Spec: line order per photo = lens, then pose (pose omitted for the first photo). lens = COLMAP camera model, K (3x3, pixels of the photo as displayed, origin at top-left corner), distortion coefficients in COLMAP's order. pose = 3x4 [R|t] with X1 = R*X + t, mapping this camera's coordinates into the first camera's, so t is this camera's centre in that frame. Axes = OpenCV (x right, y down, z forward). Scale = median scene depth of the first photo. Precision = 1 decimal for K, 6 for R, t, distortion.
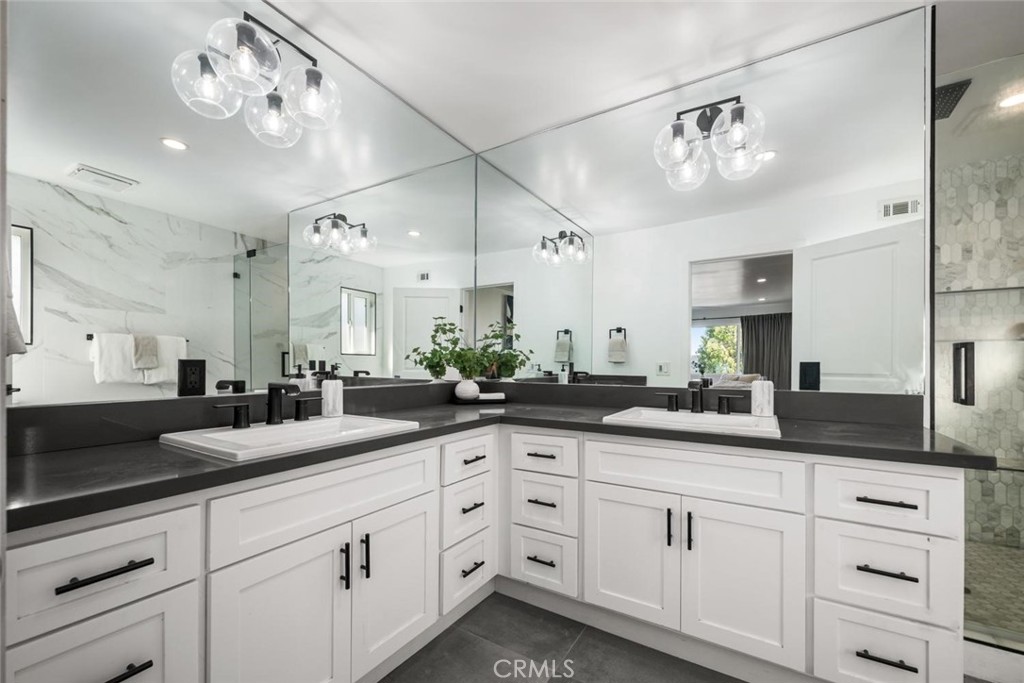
lens RADIAL K [[412.0, 0, 513.5], [0, 412.0, 359.5], [0, 0, 1]] dist [-0.000905, -0.000146]
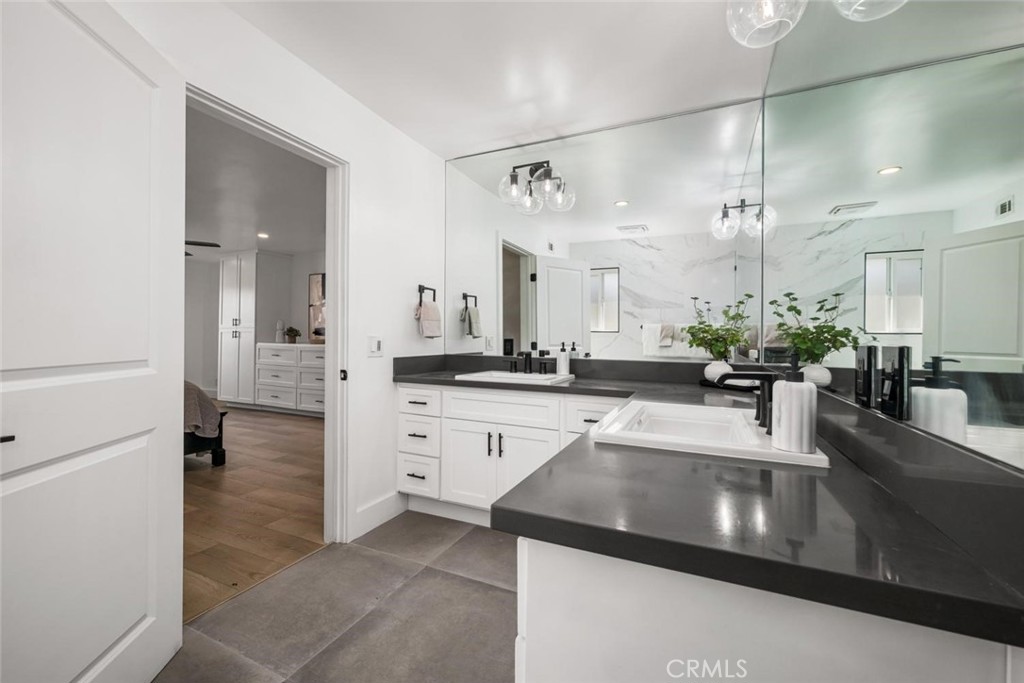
lens RADIAL K [[412.0, 0, 512.0], [0, 412.0, 341.5], [0, 0, 1]] dist [0.001108, 0.000181]
pose [[0.115693, 0.002402, -0.993282, 0.537841], [0.000697, 0.999997, 0.002500, 0.001188], [0.993285, -0.000982, 0.115690, 0.301983]]
